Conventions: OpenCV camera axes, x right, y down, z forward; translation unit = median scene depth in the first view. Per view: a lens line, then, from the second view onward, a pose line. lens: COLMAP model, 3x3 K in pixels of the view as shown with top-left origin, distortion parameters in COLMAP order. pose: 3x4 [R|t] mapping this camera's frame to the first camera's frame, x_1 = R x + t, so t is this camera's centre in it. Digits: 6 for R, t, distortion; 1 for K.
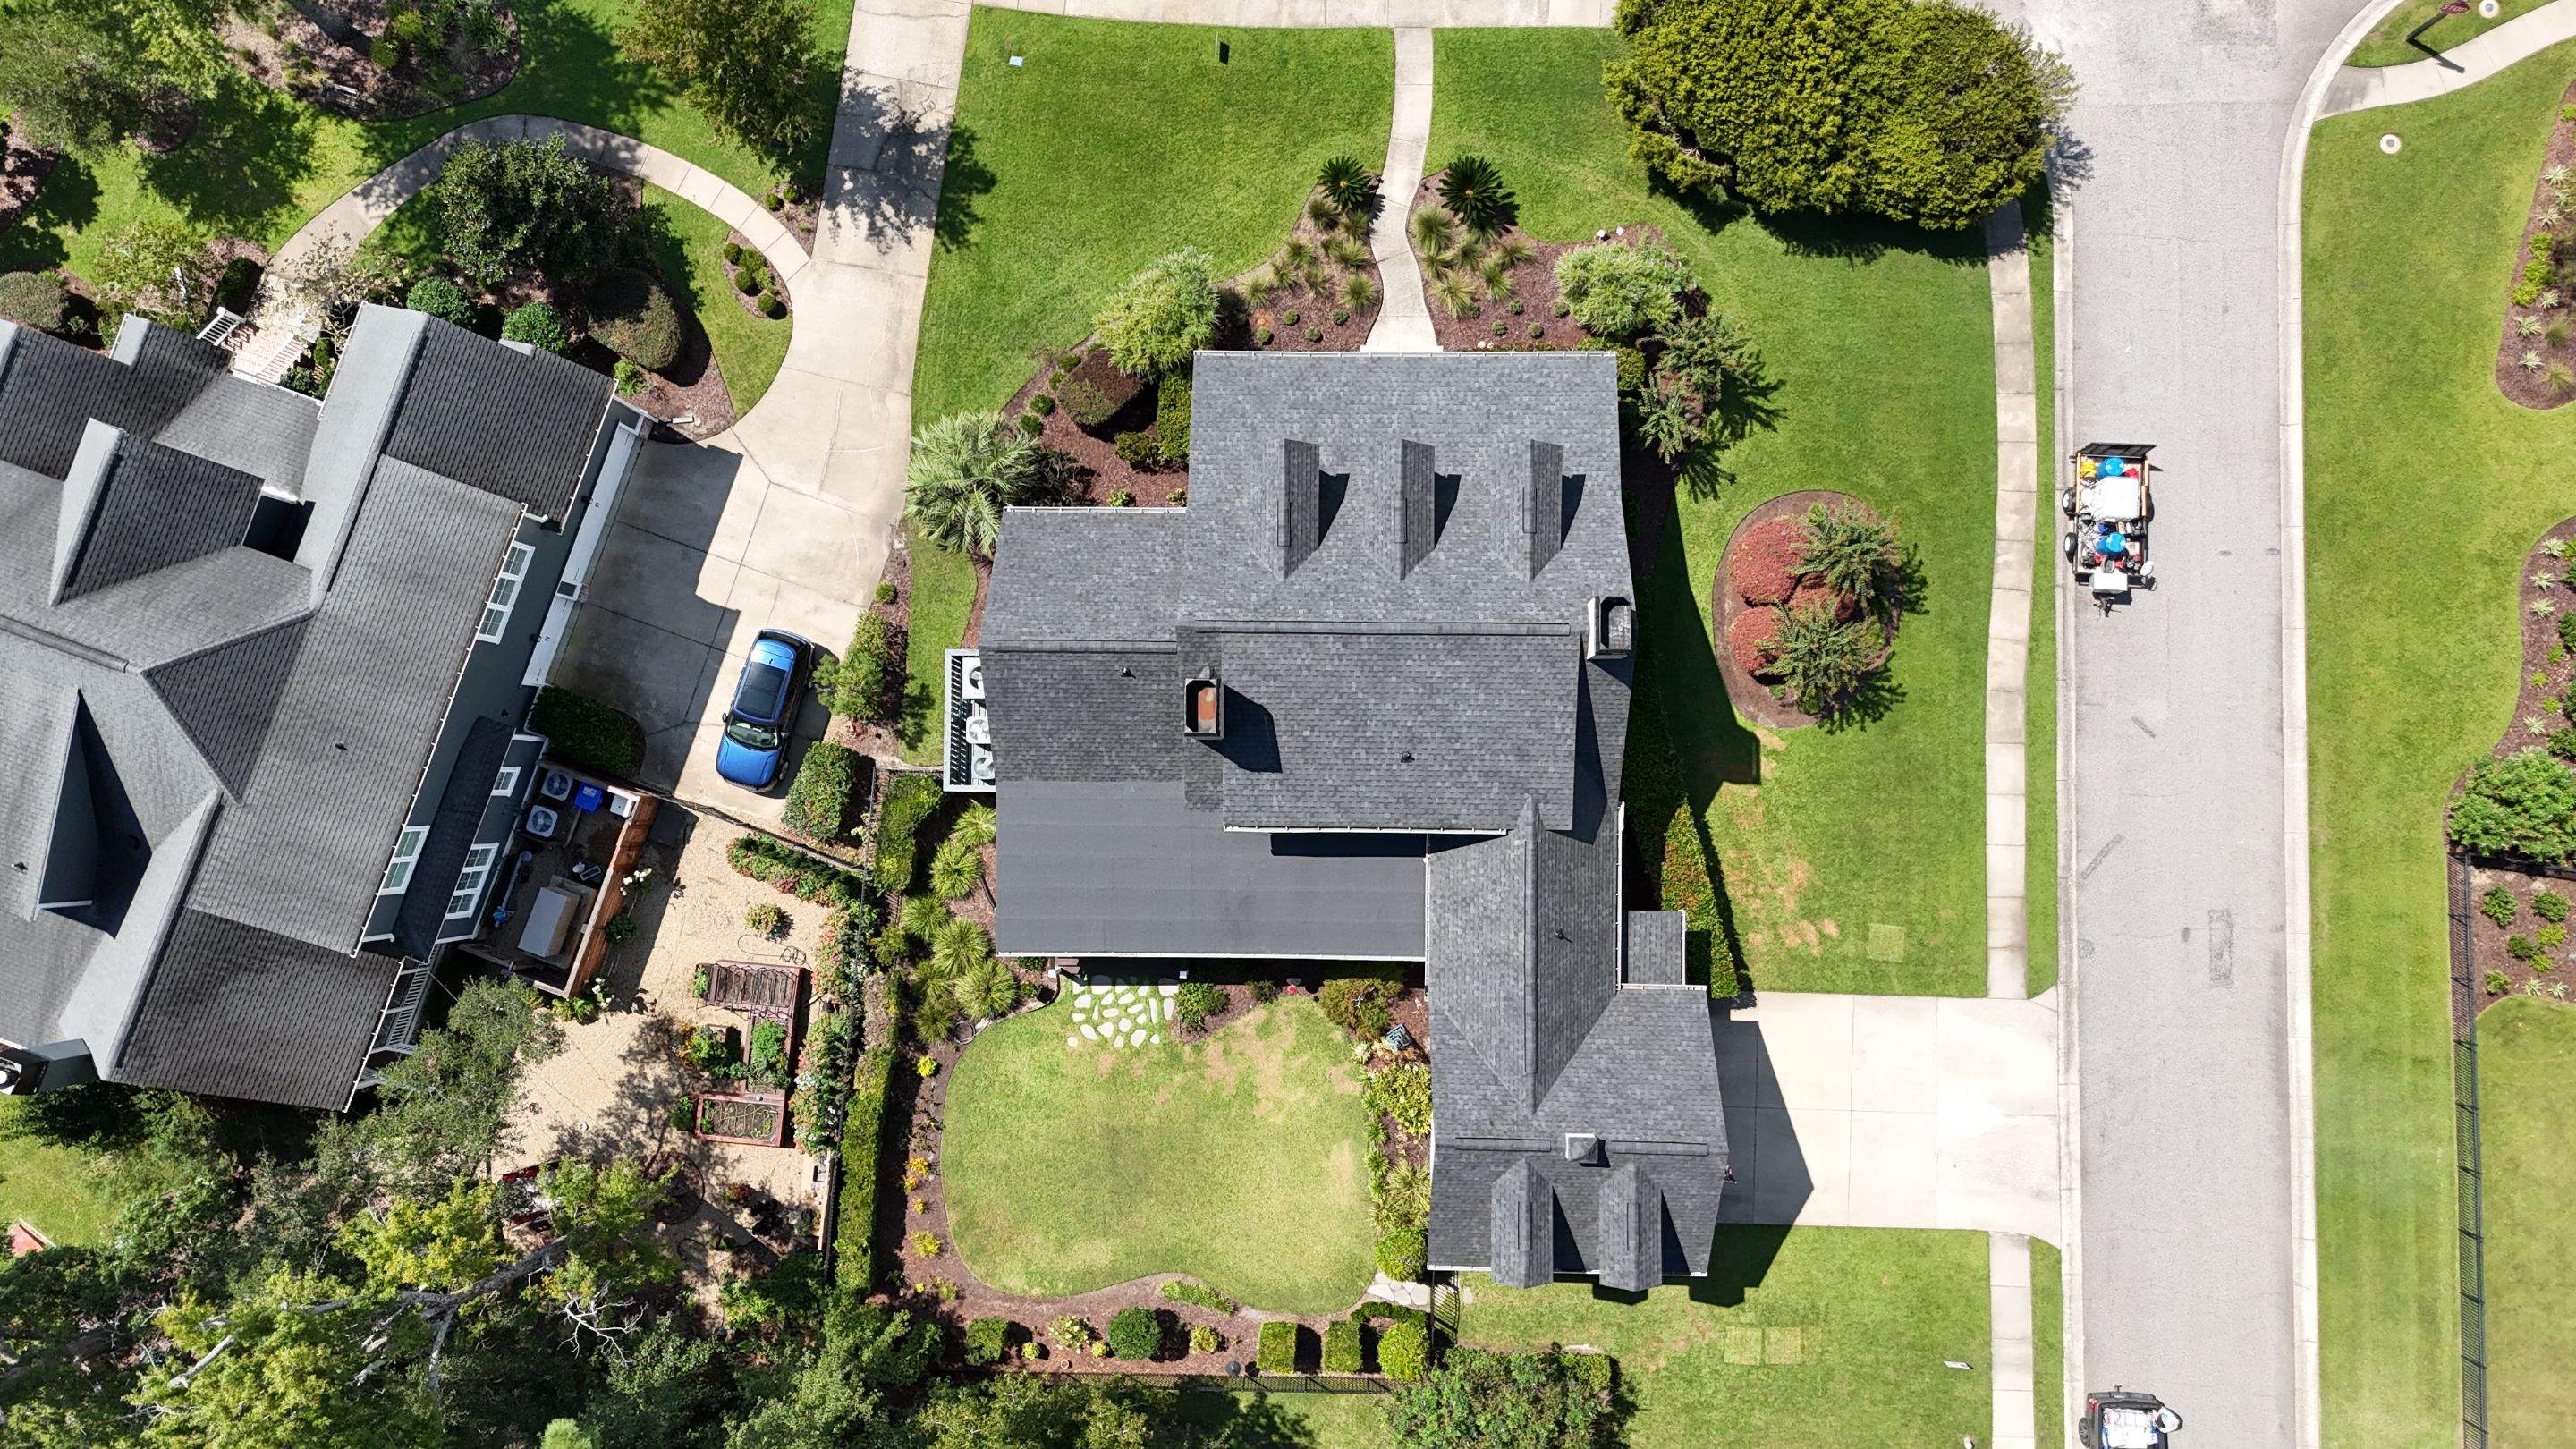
lens RADIAL K [[1896.0, 0, 1295.7], [0, 1896.0, 724.1], [0, 0, 1]] dist [0.076240, -0.072960]
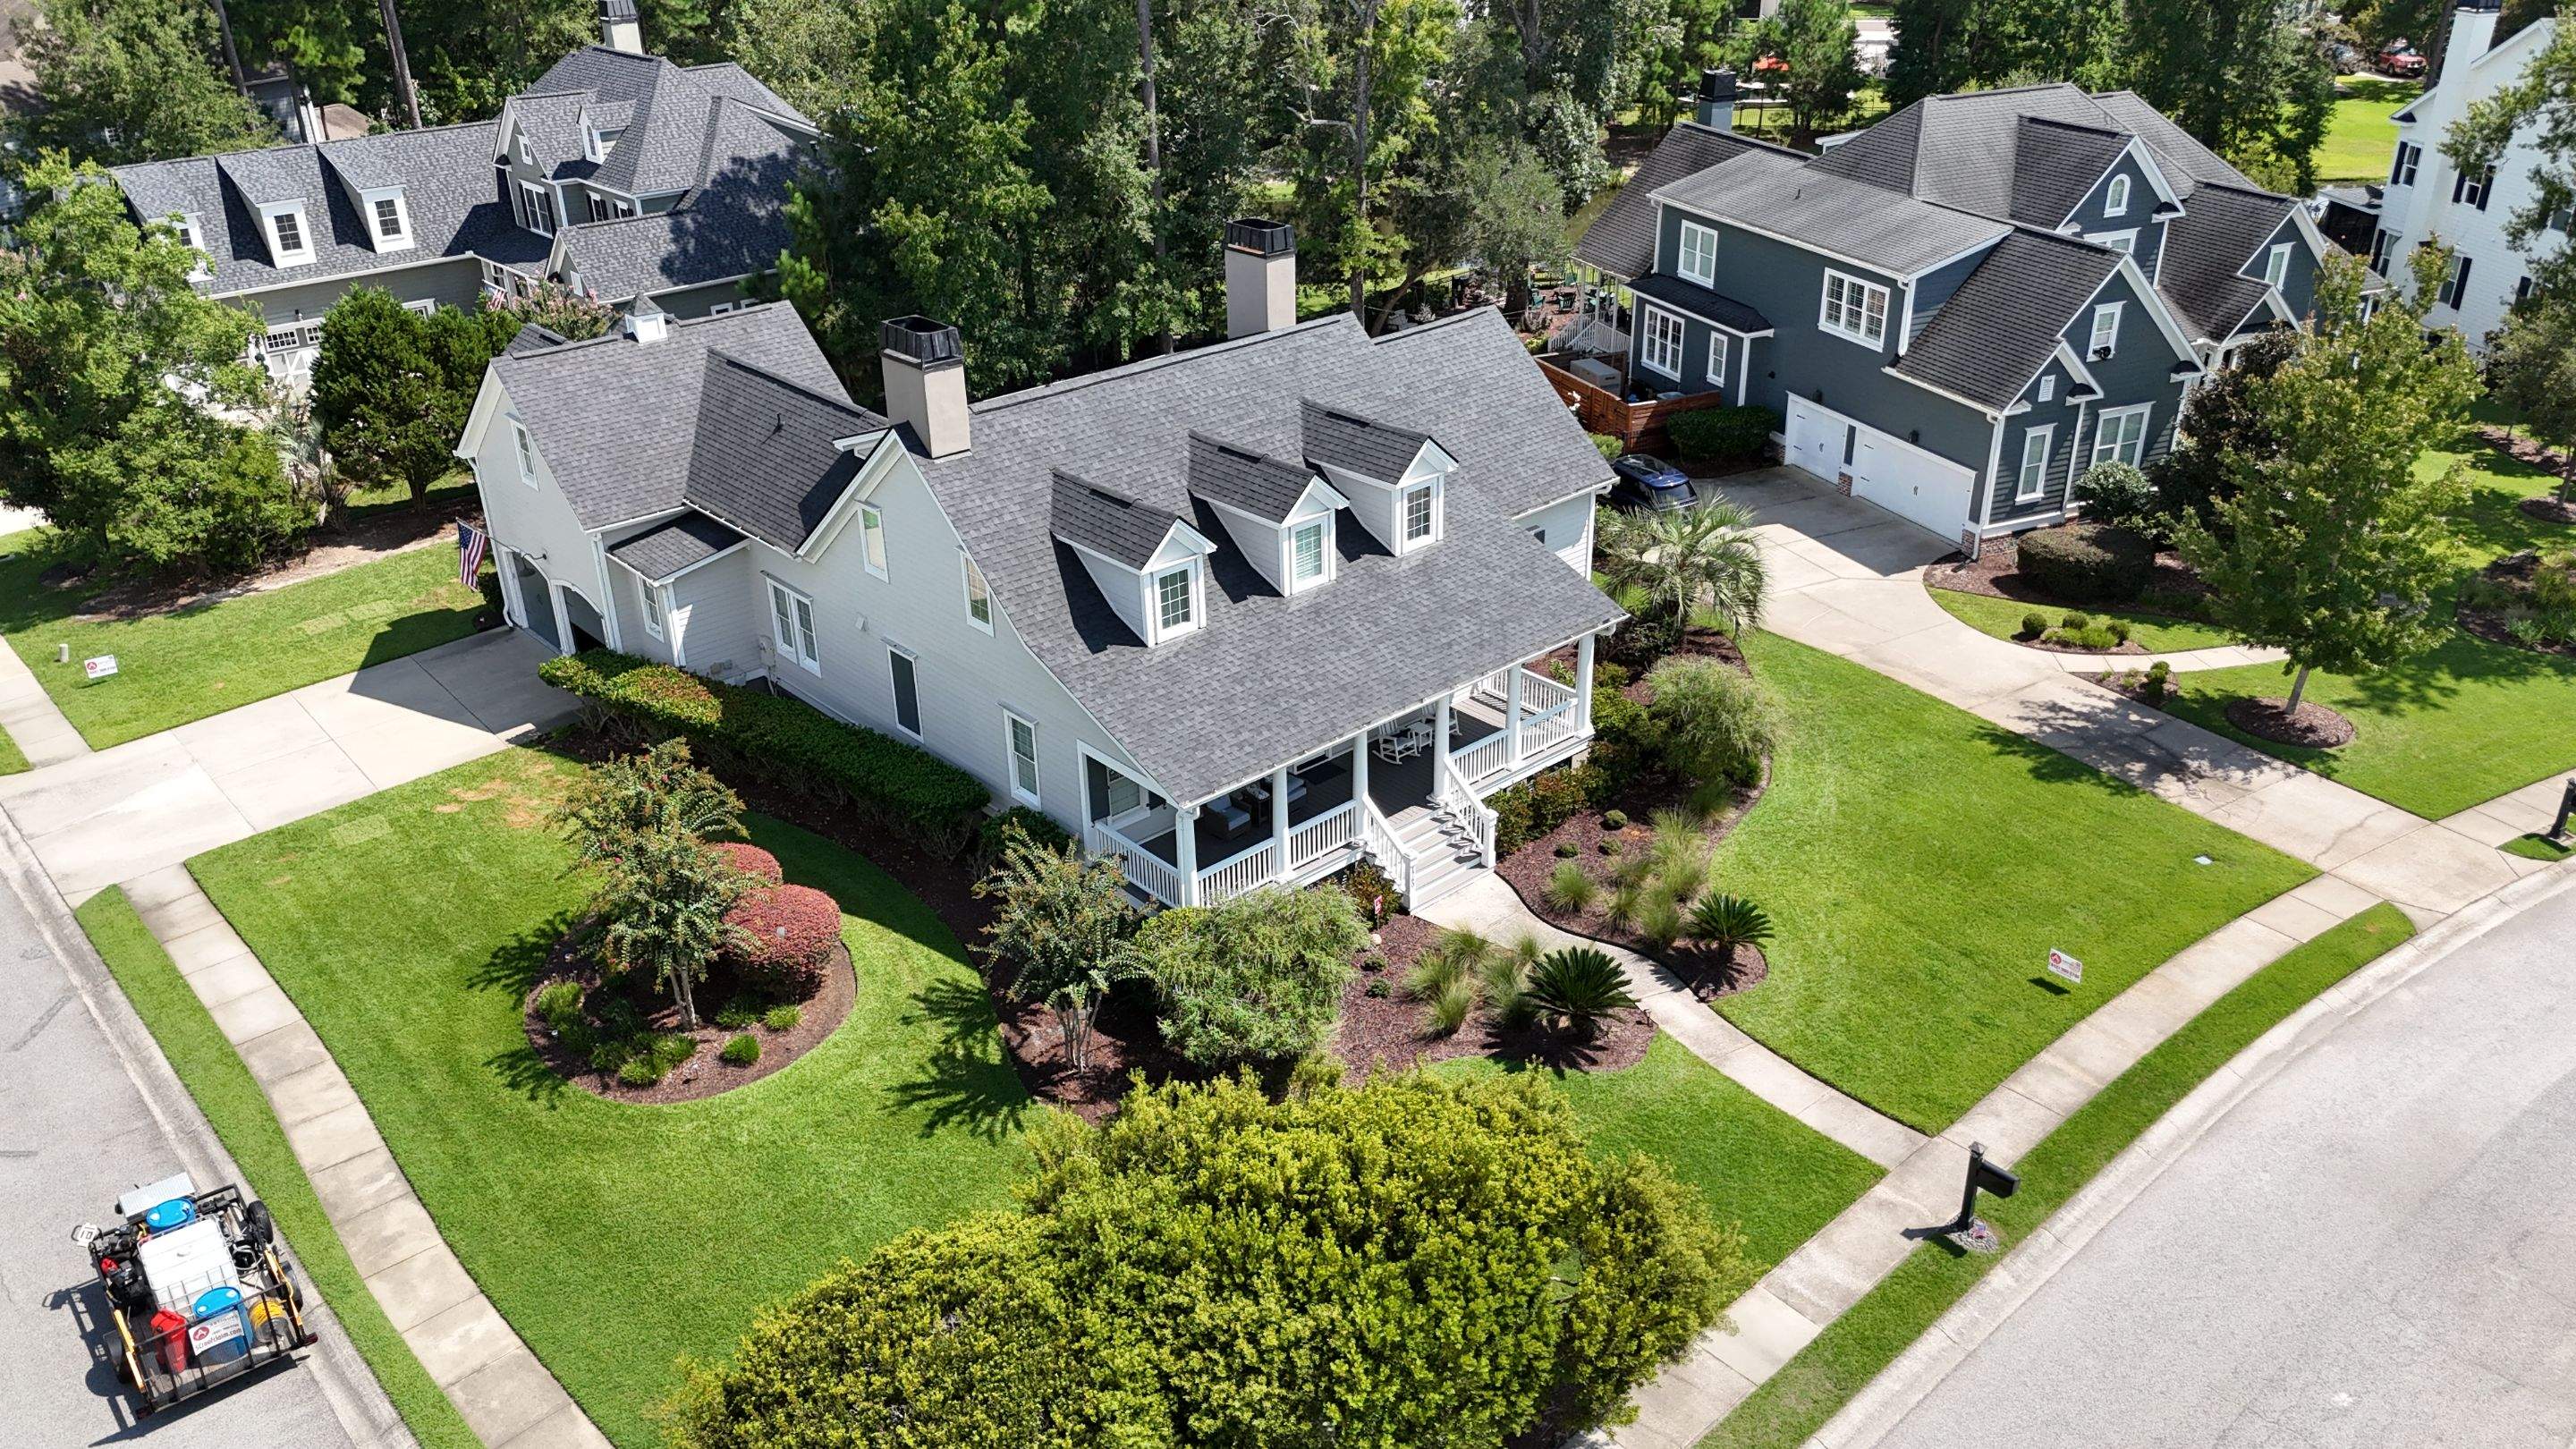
lens RADIAL K [[1904.6, 0, 1299.2], [0, 1904.6, 722.2], [0, 0, 1]] dist [0.082337, -0.092590]
pose [[-0.731526, 0.337631, -0.592347, 0.461789], [-0.678652, -0.277005, 0.680220, -0.589178], [0.065580, 0.899596, 0.431771, 0.678928]]
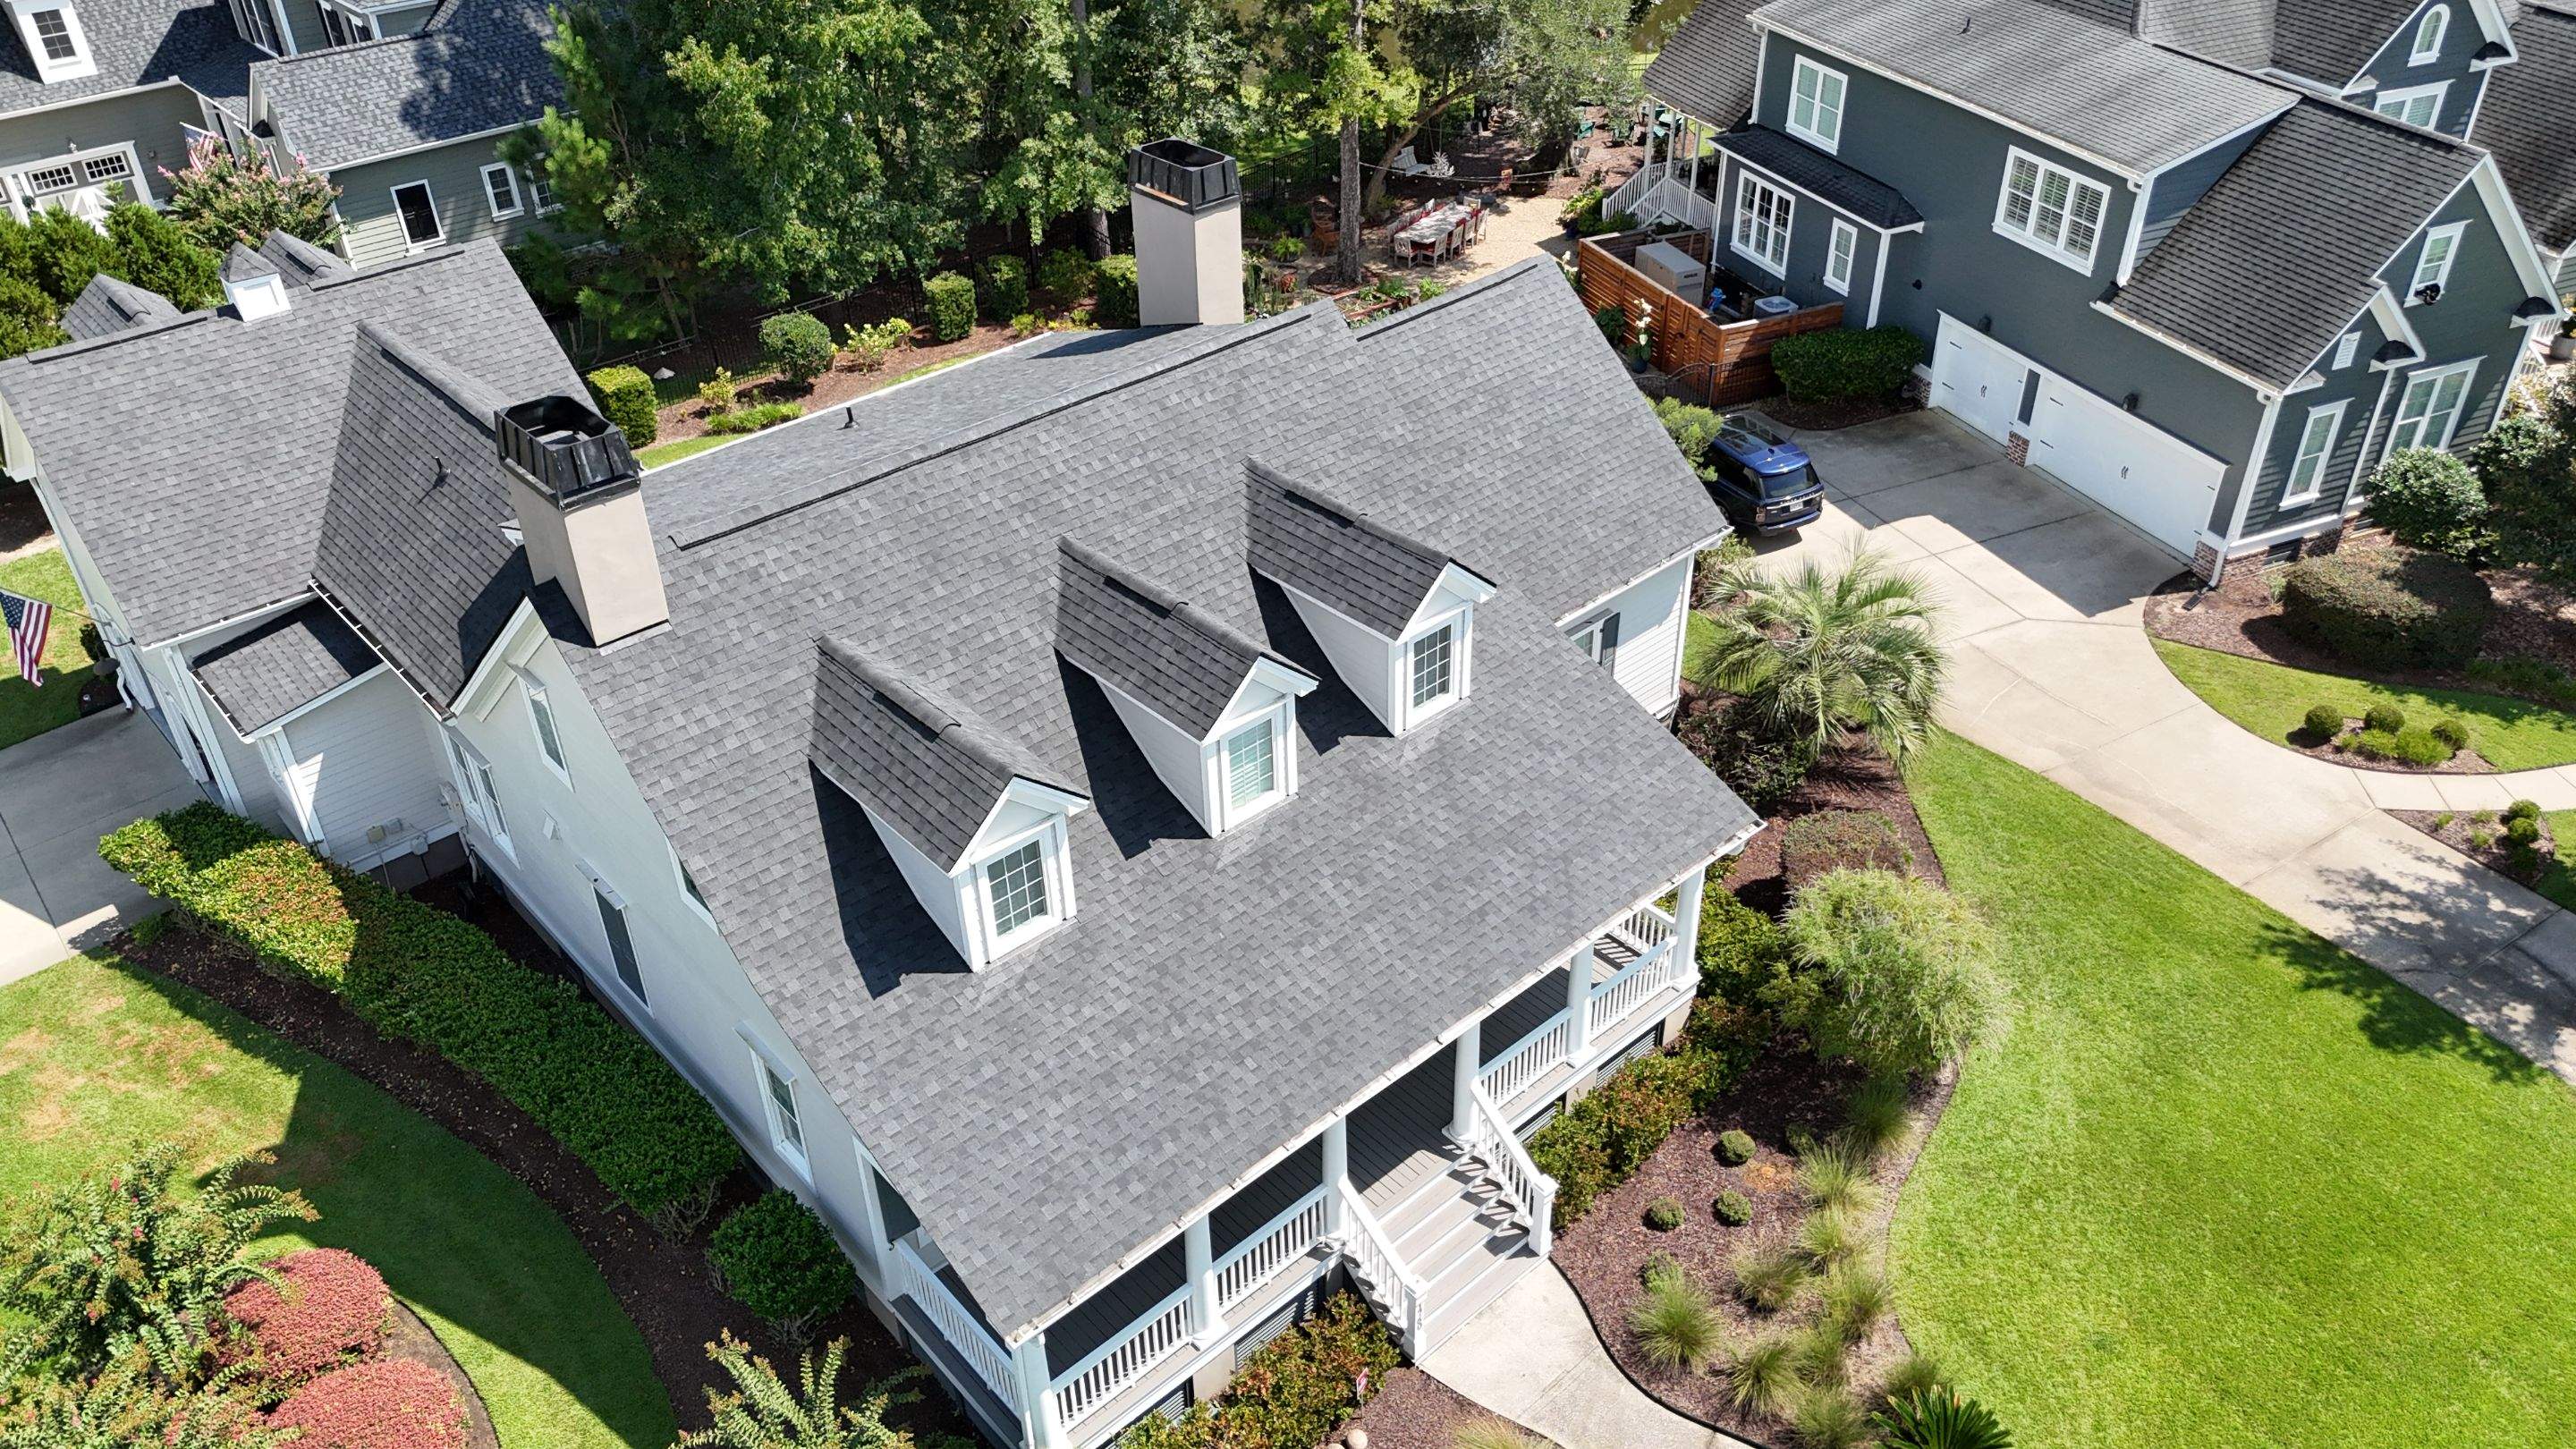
lens RADIAL K [[1902.4, 0, 1295.4], [0, 1902.4, 722.6], [0, 0, 1]] dist [0.060527, -0.051343]
pose [[-0.733707, 0.418137, -0.535570, 0.252489], [-0.676102, -0.370947, 0.636619, -0.384132], [0.067526, 0.829192, 0.554870, 0.682579]]
